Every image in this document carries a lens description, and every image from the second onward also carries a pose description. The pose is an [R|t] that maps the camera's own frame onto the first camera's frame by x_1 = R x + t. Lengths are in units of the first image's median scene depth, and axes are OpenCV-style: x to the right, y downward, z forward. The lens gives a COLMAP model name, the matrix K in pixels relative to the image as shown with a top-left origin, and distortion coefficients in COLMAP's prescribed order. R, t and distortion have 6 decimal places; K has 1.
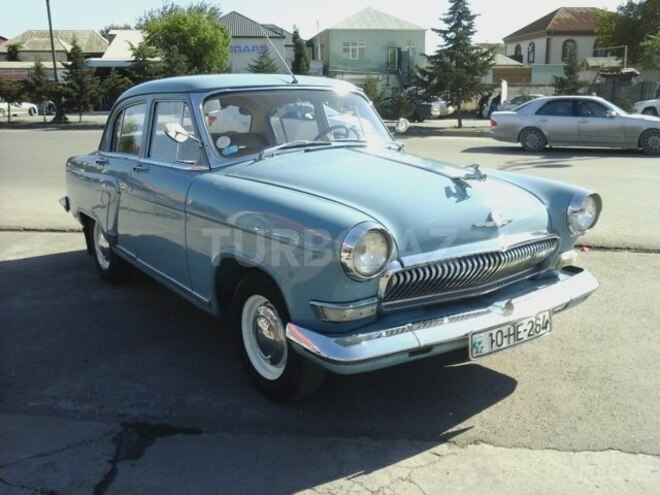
lens RADIAL K [[632.2, 0, 330.0], [0, 632.2, 247.5], [0, 0, 1]] dist [-0.002958, -0.005625]
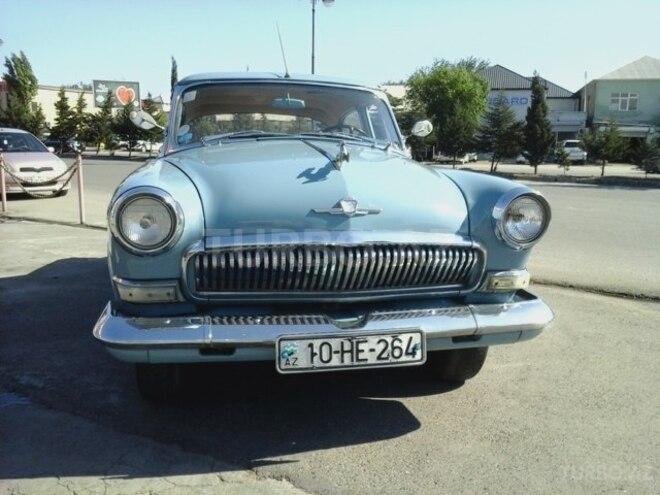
lens RADIAL K [[632.2, 0, 330.0], [0, 632.2, 247.5], [0, 0, 1]] dist [-0.002958, -0.005625]
pose [[0.921261, 0.082707, -0.380050, 0.548260], [-0.112385, 0.992055, -0.056533, 0.054971], [0.372355, 0.094794, 0.923237, 0.246928]]
